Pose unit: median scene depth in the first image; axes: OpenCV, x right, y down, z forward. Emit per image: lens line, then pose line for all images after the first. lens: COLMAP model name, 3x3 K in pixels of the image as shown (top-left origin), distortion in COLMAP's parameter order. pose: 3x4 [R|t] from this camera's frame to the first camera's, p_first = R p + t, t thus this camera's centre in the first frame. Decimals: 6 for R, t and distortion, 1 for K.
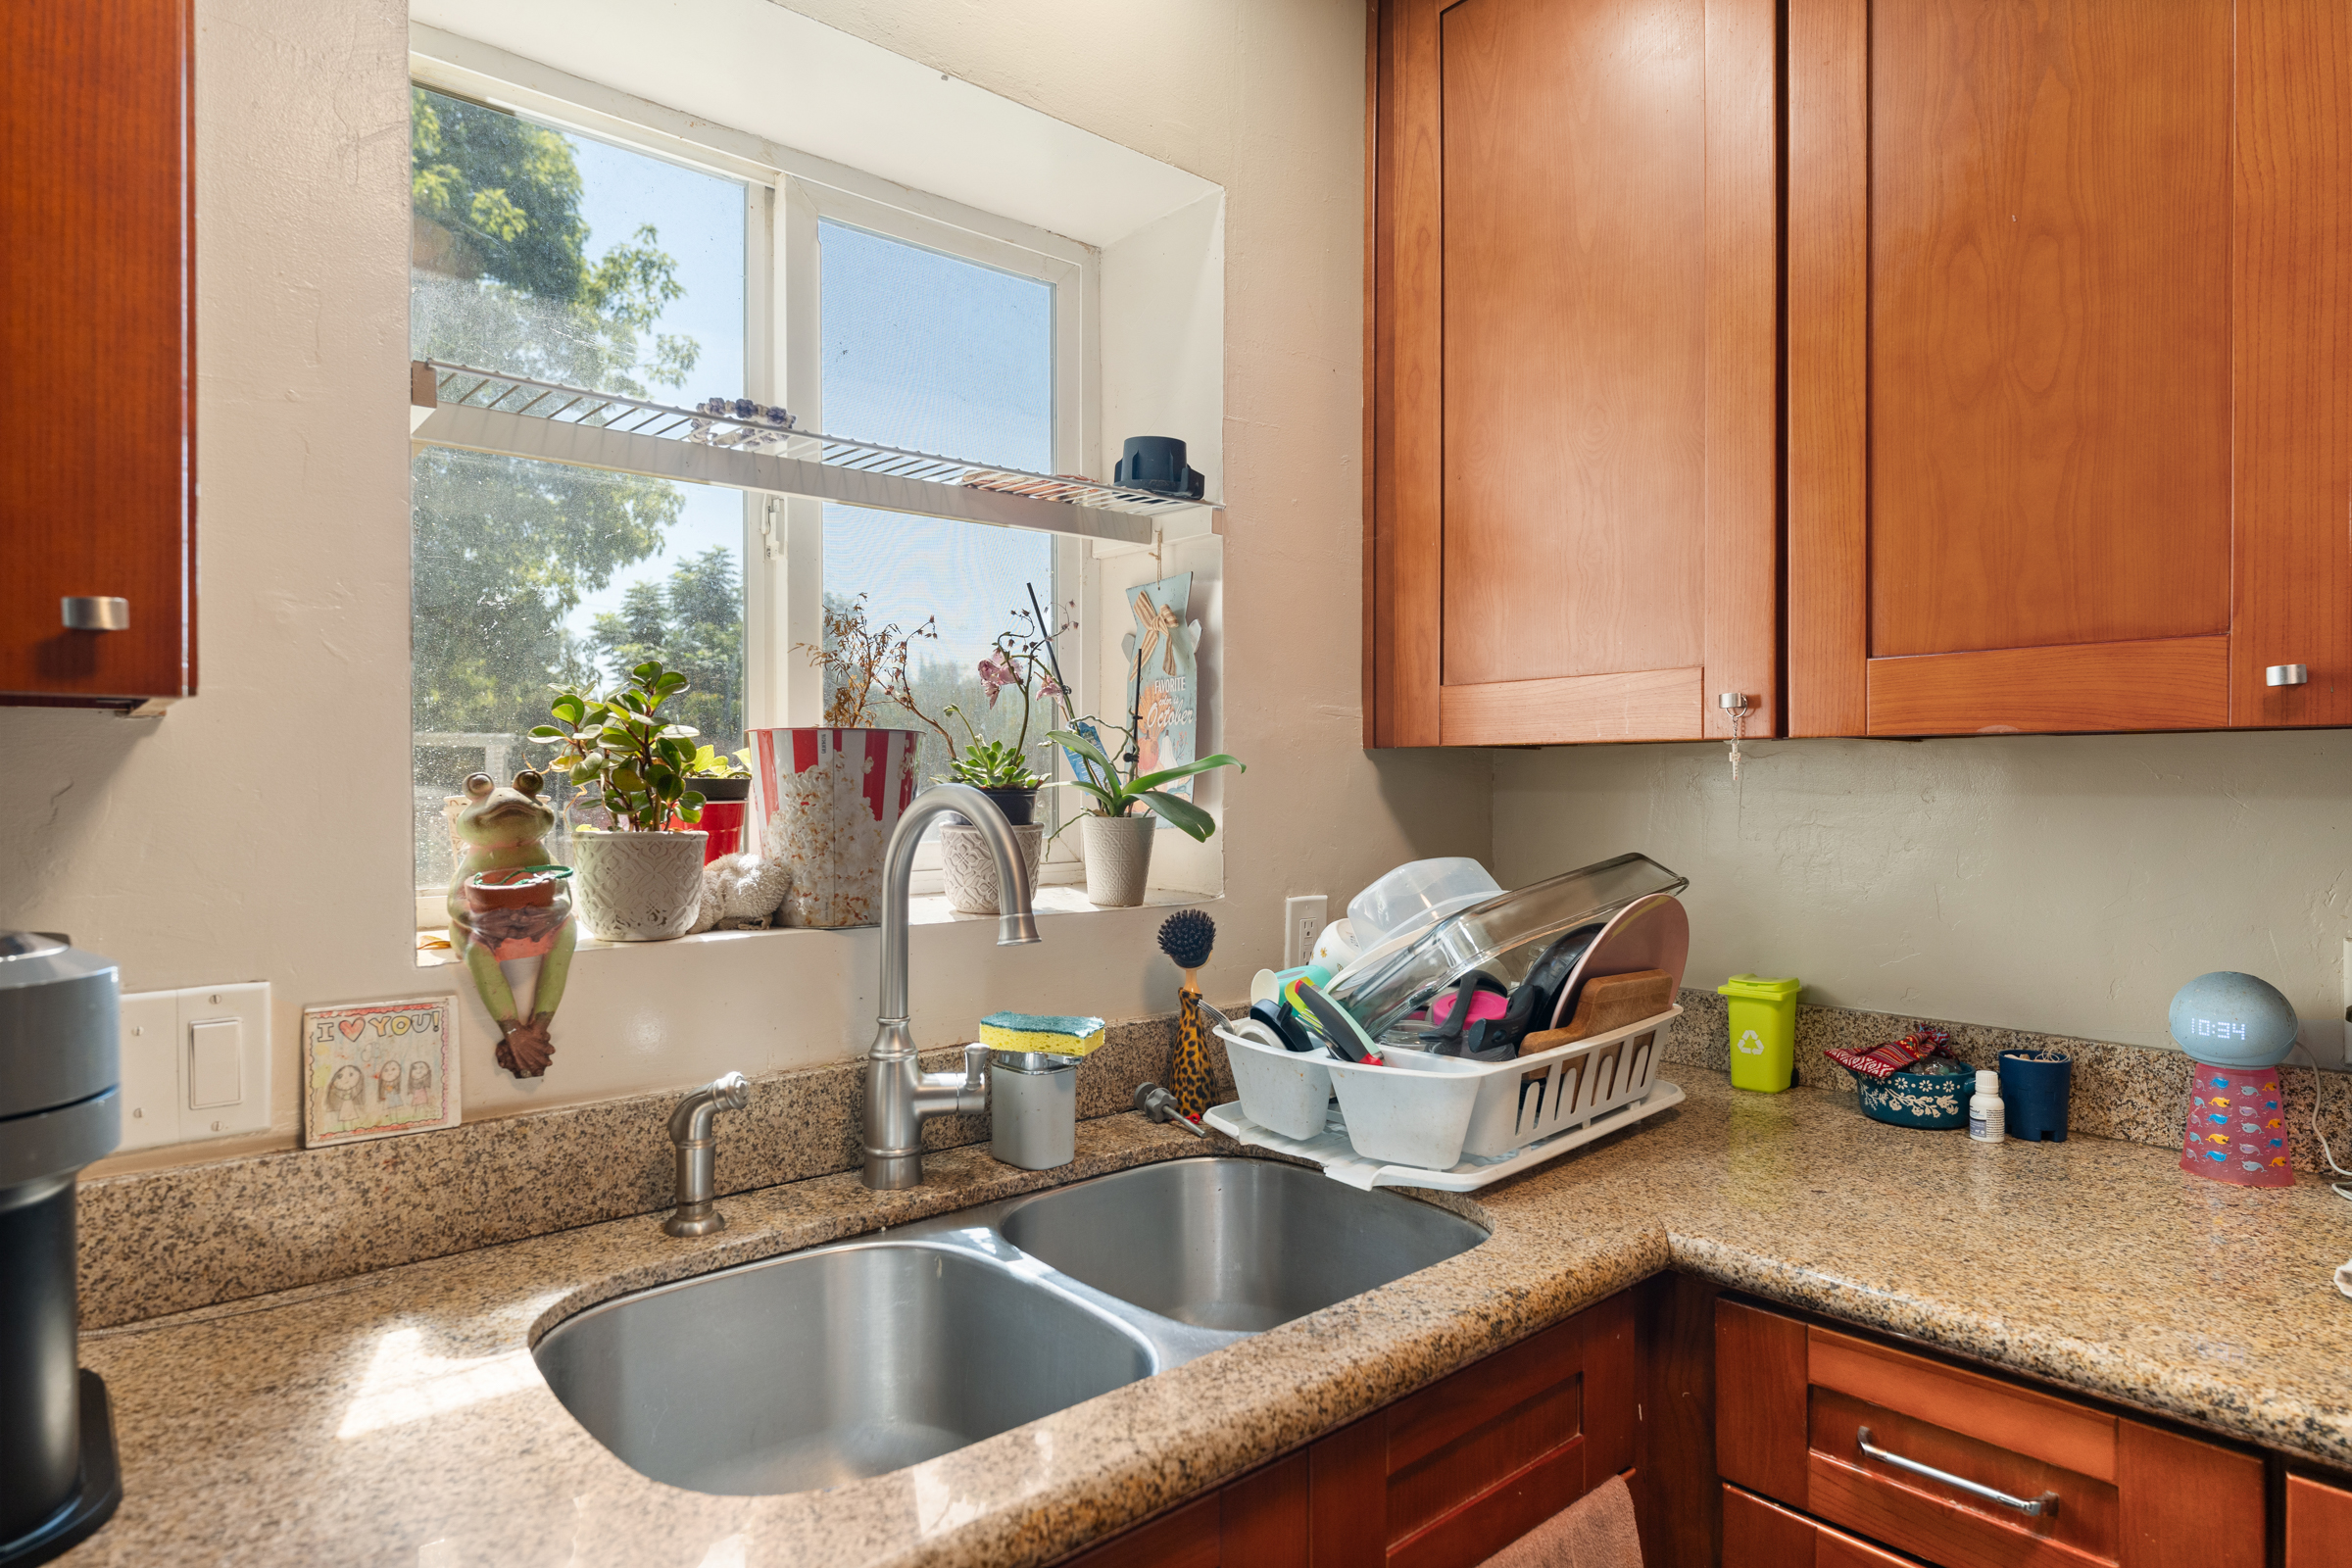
lens RADIAL K [[1310.9, 0, 1167.5], [0, 1310.9, 781.6], [0, 0, 1]] dist [-0.001153, 0.000658]
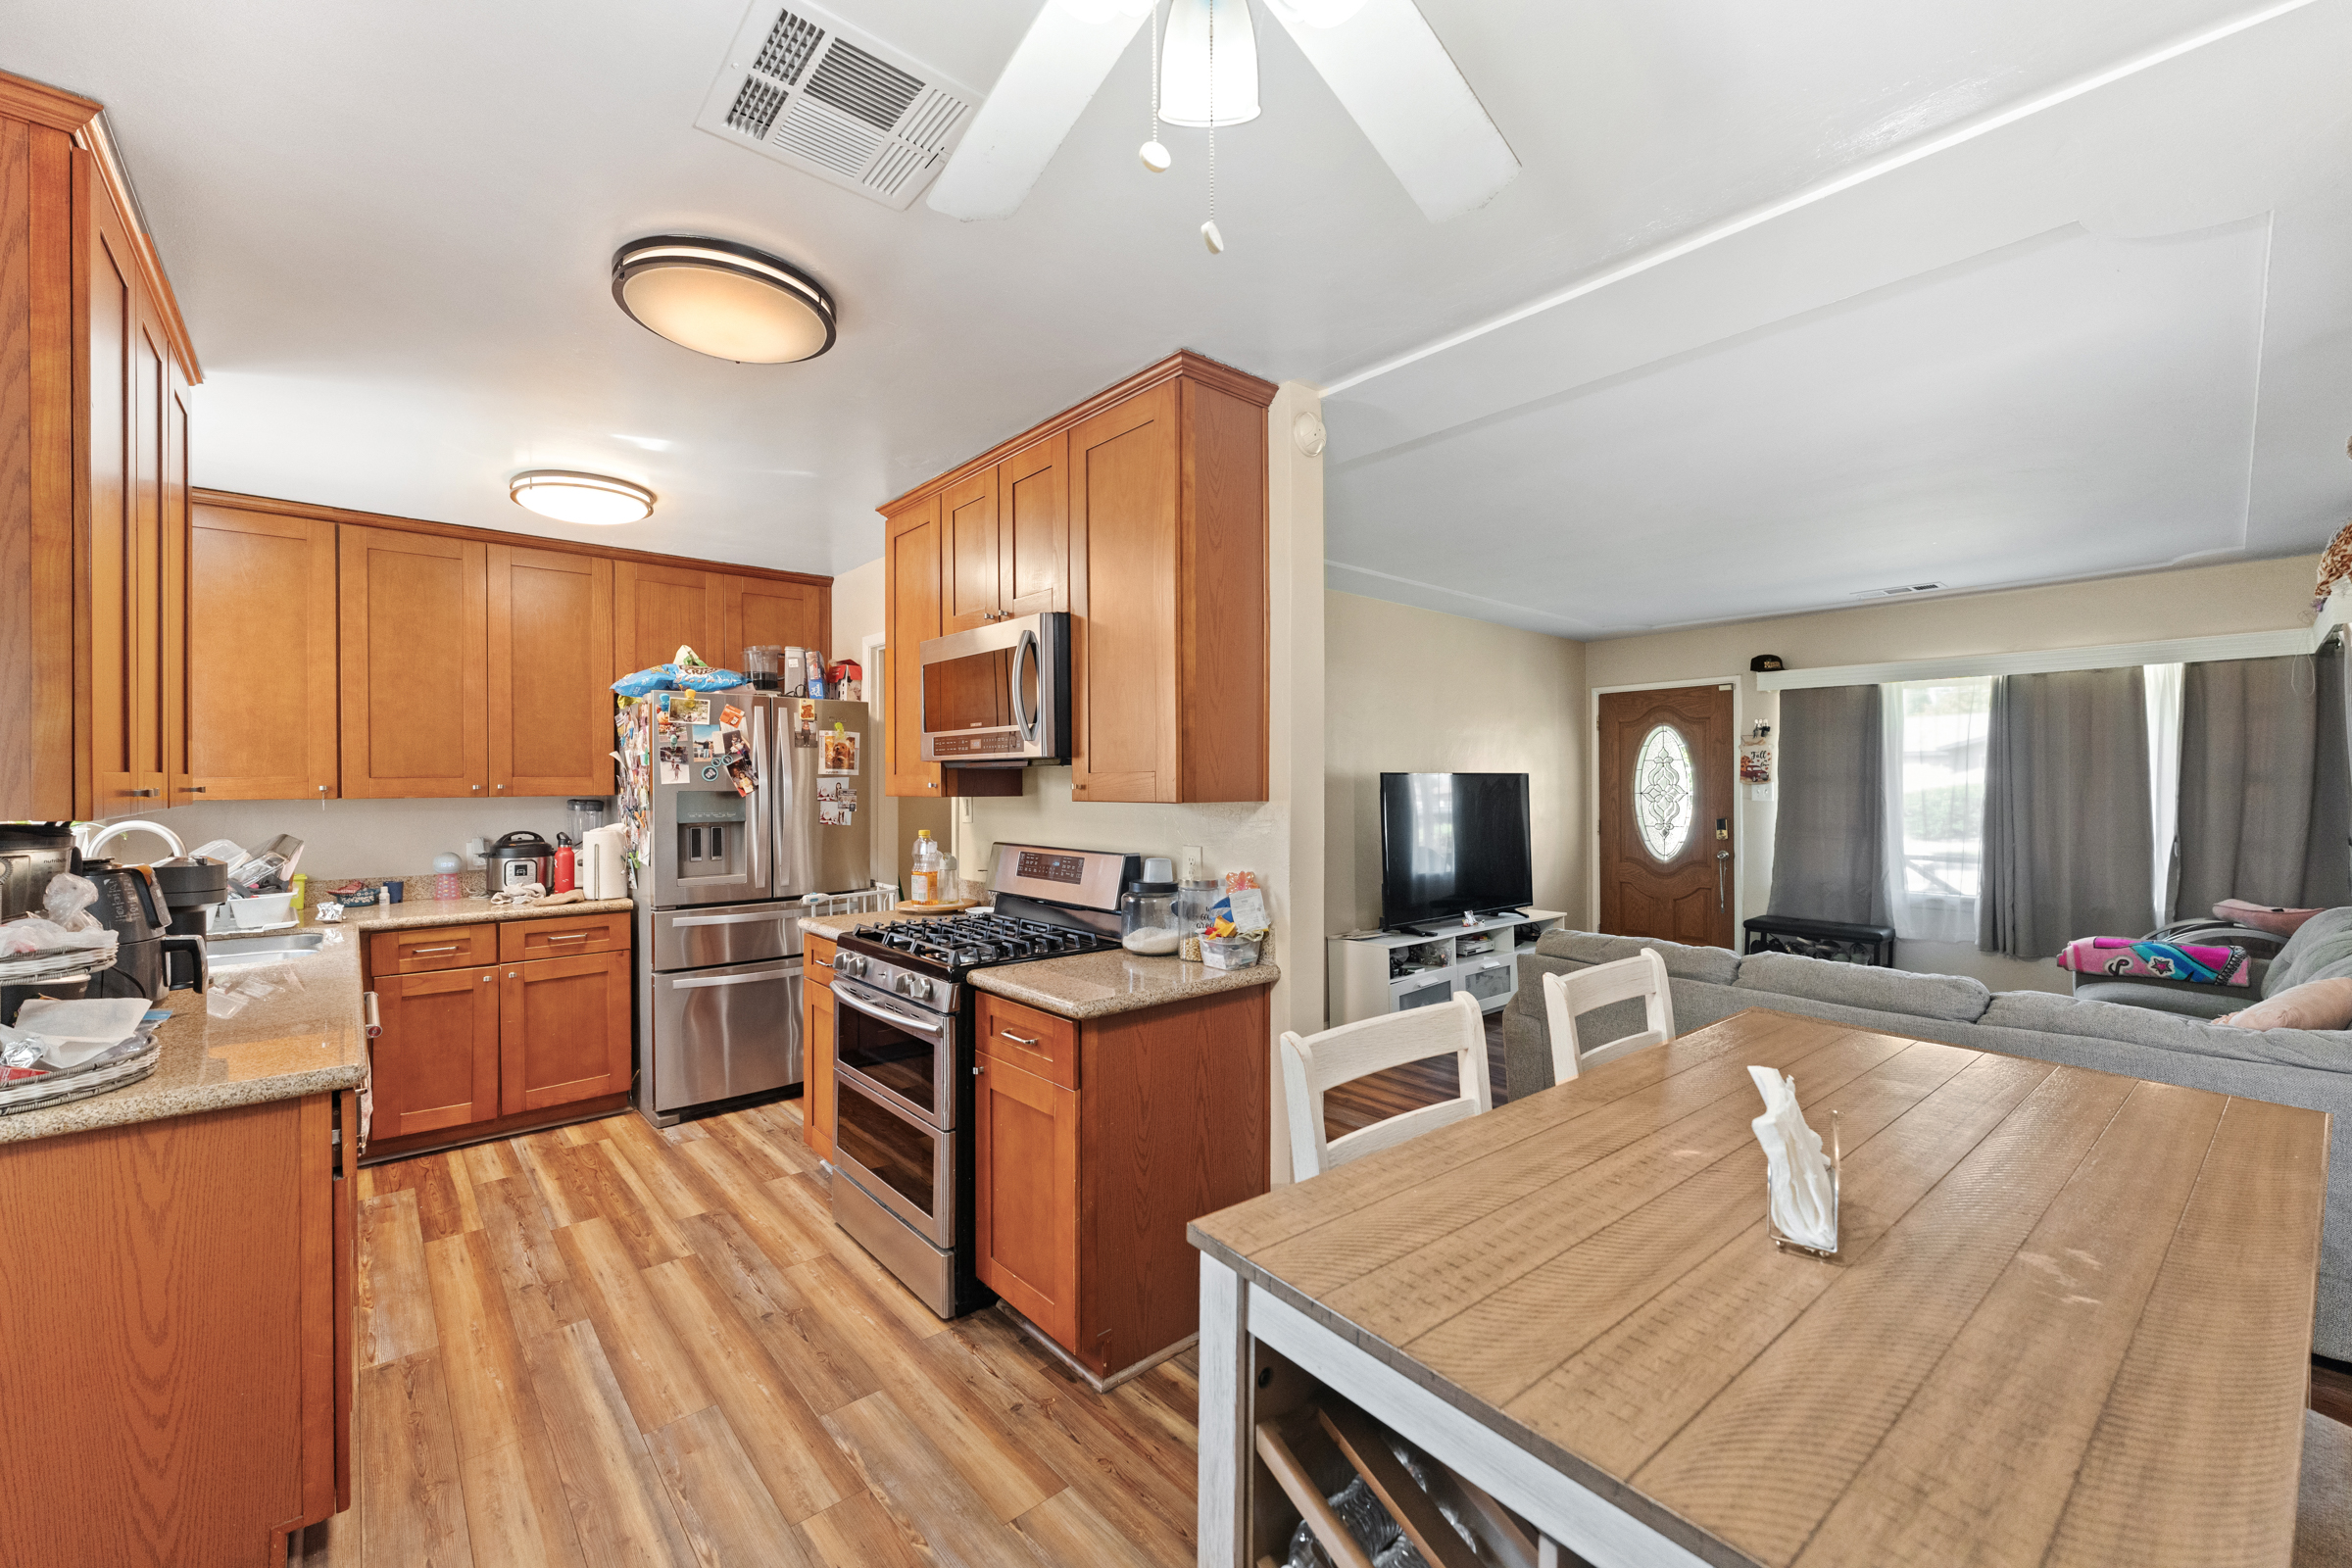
lens RADIAL K [[931.9, 0, 1174.7], [0, 931.9, 785.4], [0, 0, 1]] dist [-0.000952, -0.000518]
pose [[-0.013950, -0.004068, 0.999894, -2.249442], [0.006332, 0.999971, 0.004156, -0.069850], [-0.999883, 0.006389, -0.013923, -1.329828]]
